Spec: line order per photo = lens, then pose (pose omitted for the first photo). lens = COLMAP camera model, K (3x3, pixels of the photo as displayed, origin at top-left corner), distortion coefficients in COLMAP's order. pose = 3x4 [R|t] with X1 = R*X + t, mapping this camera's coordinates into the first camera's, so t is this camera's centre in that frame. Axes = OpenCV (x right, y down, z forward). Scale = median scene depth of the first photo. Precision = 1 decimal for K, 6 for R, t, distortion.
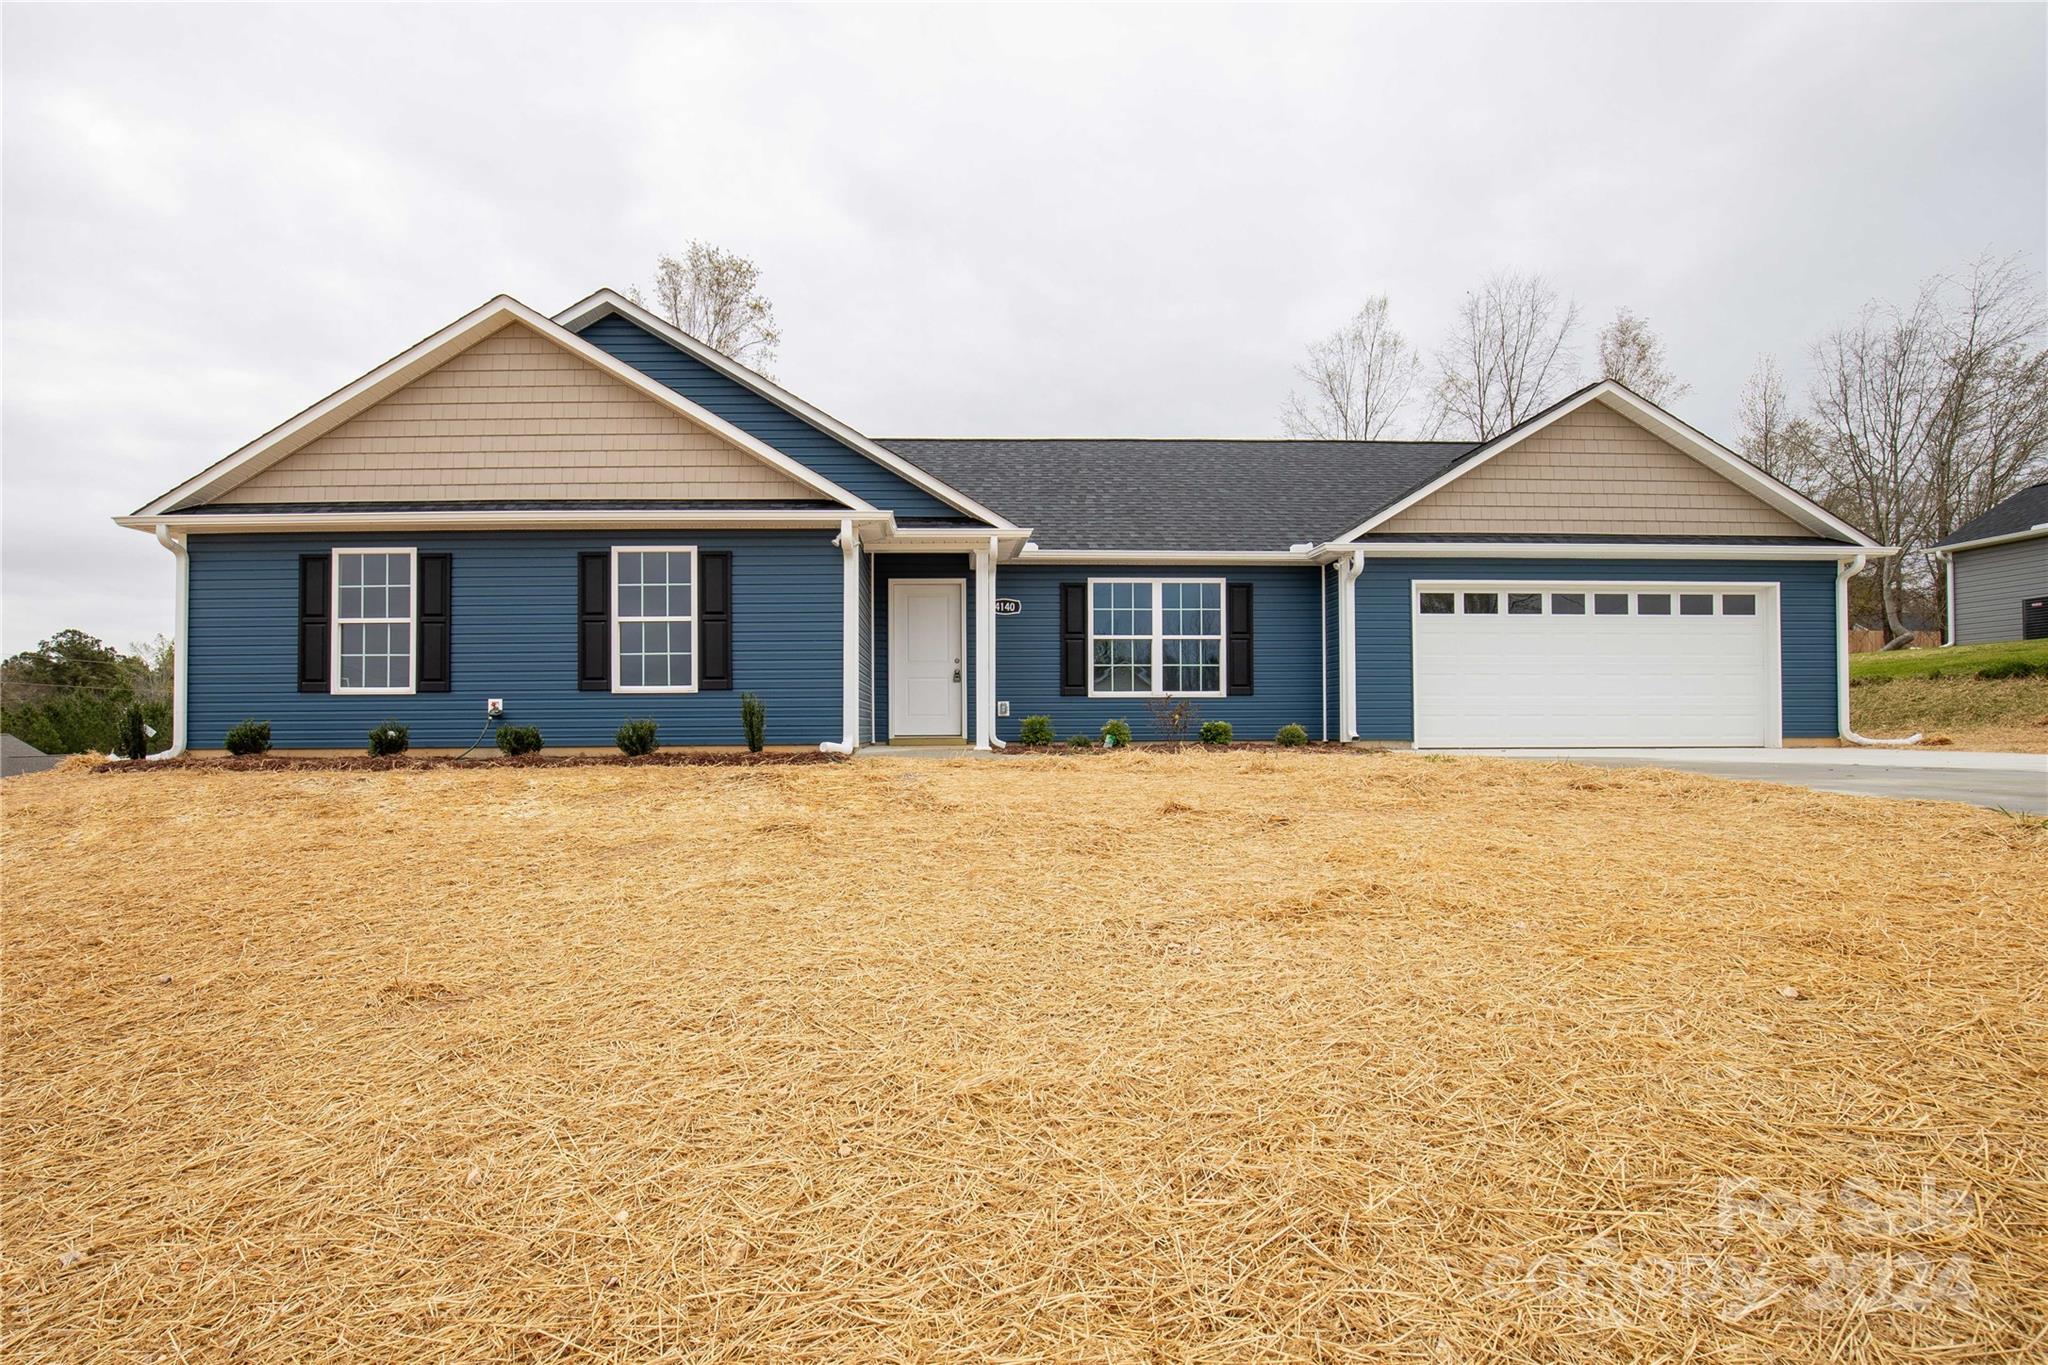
lens RADIAL K [[1034.2, 0, 977.5], [0, 1034.2, 709.1], [0, 0, 1]] dist [-0.037472, -0.000311]
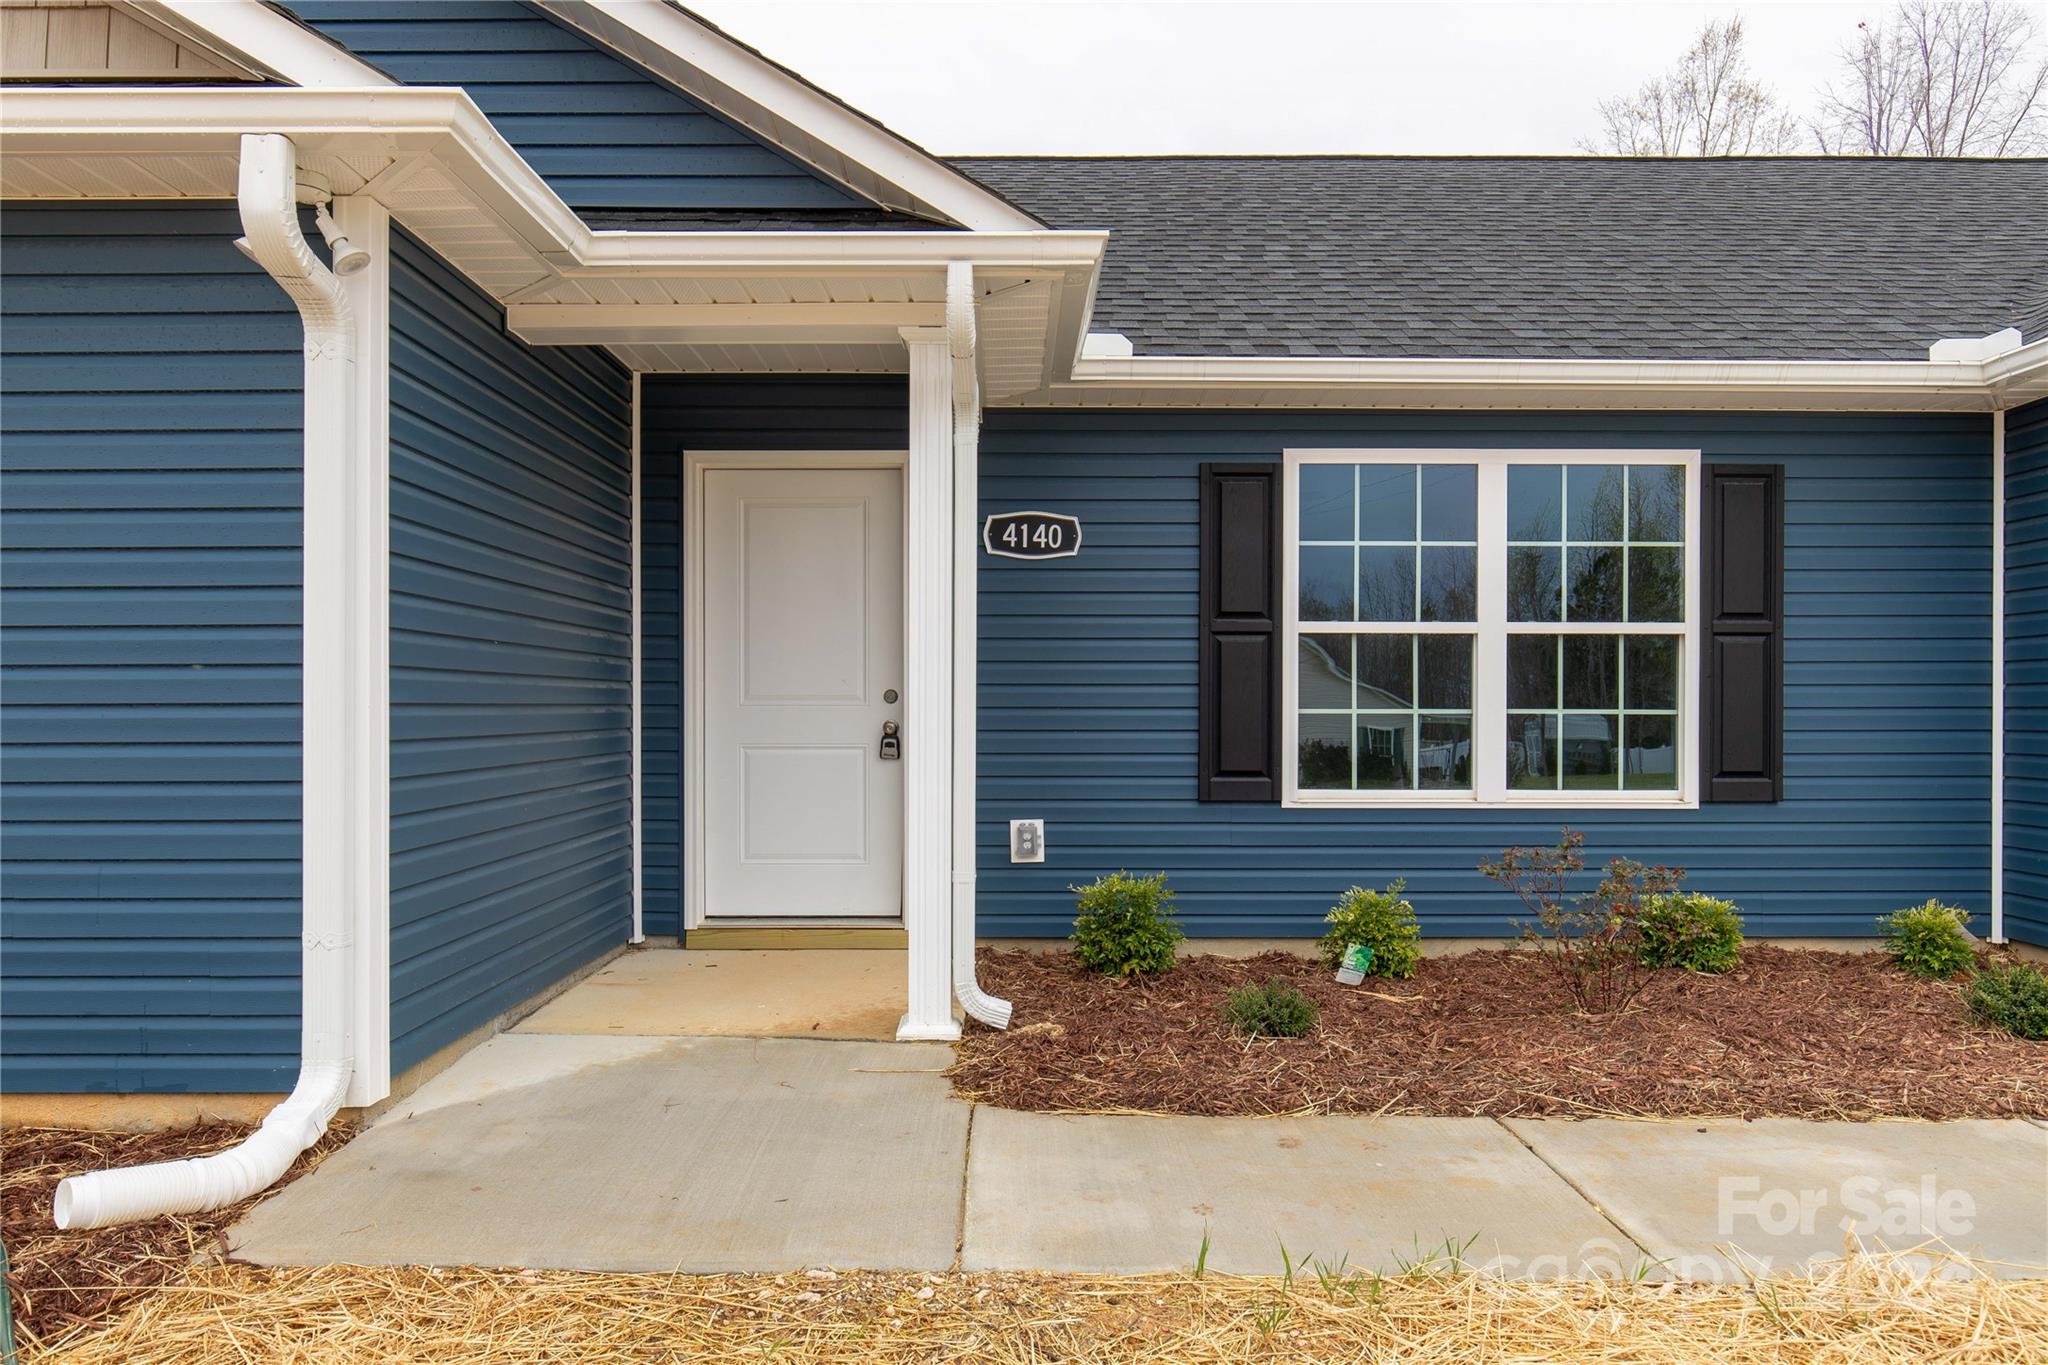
lens RADIAL K [[1361.9, 0, 1012.3], [0, 1361.9, 699.4], [0, 0, 1]] dist [-0.022414, 0.002411]
pose [[0.999046, 0.005302, -0.043353, 0.039934], [-0.004675, 0.999883, 0.014550, -0.053337], [0.043425, -0.014333, 0.998954, 0.568924]]
